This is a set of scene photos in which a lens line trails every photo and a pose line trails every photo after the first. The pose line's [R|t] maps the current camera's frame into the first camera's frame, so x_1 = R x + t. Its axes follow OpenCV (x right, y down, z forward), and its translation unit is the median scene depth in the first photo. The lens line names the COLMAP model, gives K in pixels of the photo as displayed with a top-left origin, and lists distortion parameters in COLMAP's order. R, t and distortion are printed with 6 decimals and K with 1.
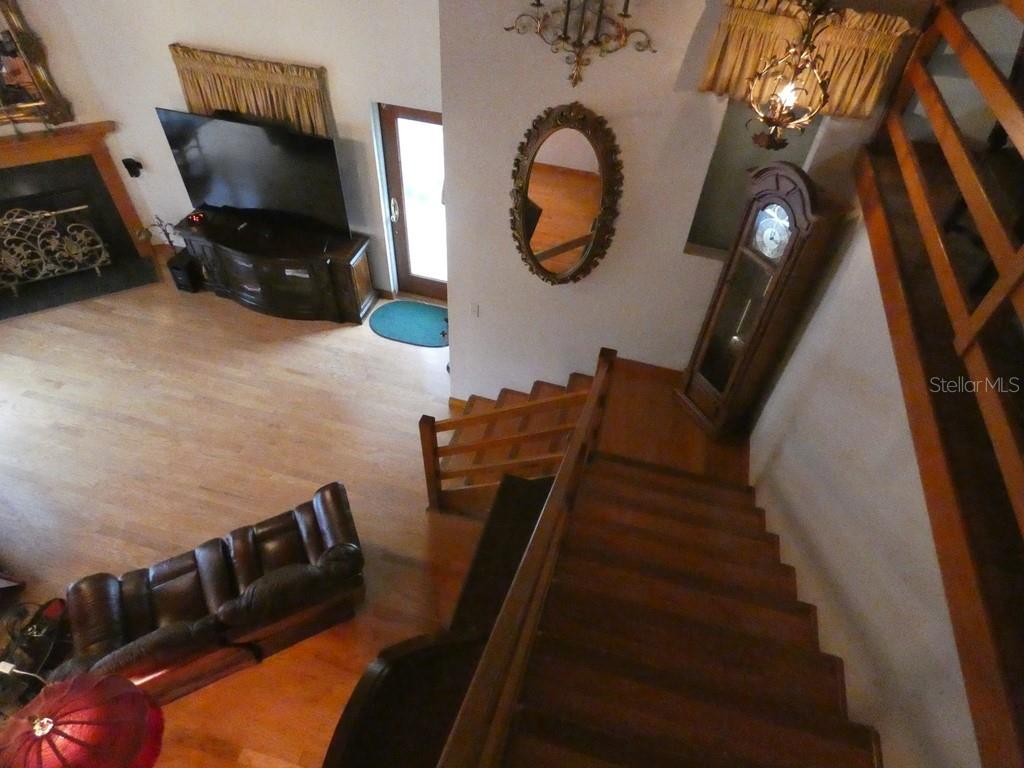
lens RADIAL K [[606.0, 0, 523.5], [0, 606.0, 366.6], [0, 0, 1]] dist [-0.006486, 0.006459]
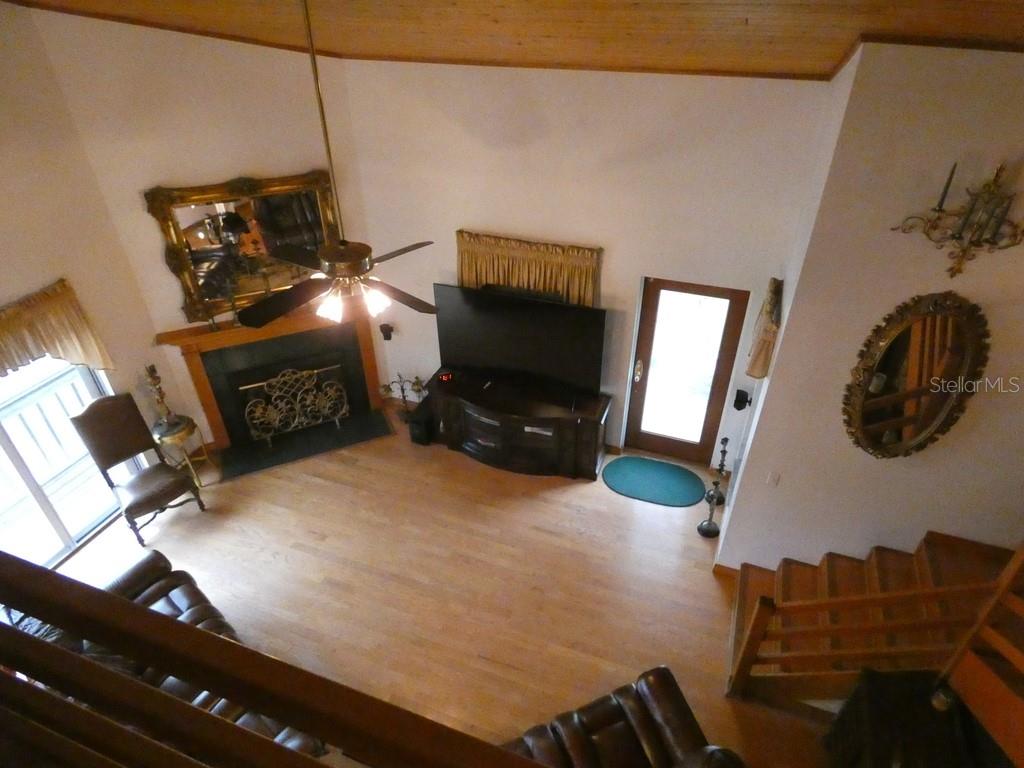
lens RADIAL K [[606.0, 0, 512.0], [0, 606.0, 367.6], [0, 0, 1]] dist [-0.006486, 0.006459]
pose [[0.993784, 0.001388, -0.111313, -0.344158], [-0.024405, 0.978314, -0.205684, -0.050899], [0.108614, 0.207122, 0.972267, -0.034365]]
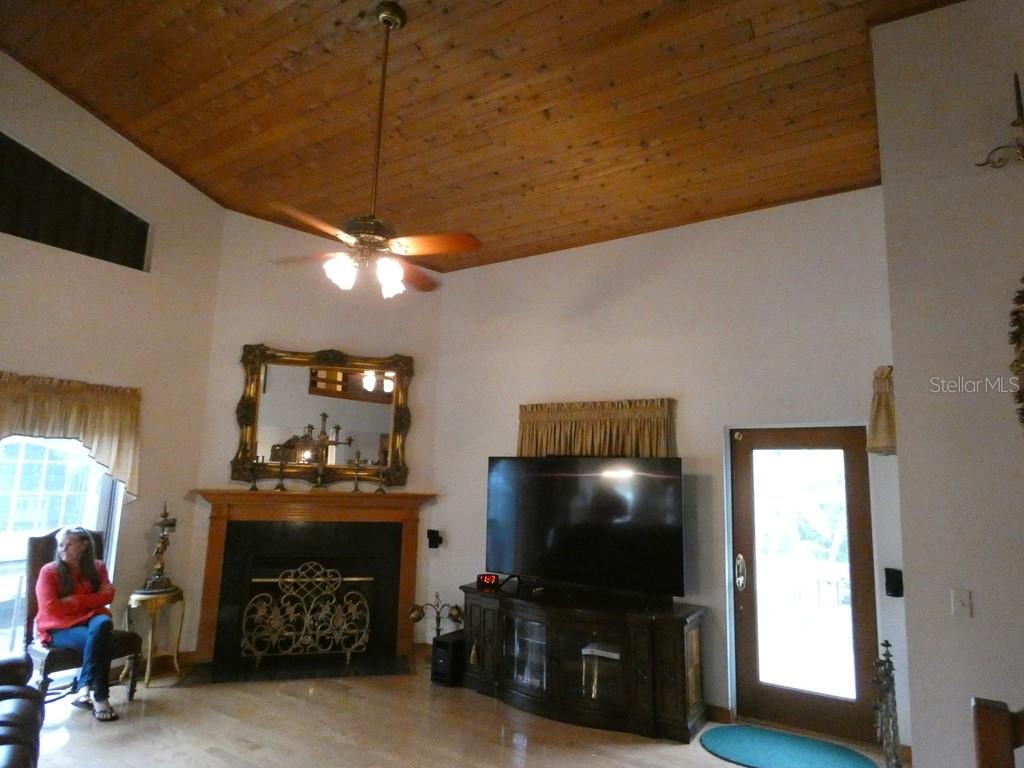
lens RADIAL K [[606.0, 0, 519.4], [0, 606.0, 377.0], [0, 0, 1]] dist [-0.006486, 0.006459]
pose [[0.951835, -0.073220, -0.297739, -0.255871], [-0.201809, 0.581454, -0.788153, 0.276794], [0.230830, 0.810278, 0.538672, 0.368425]]
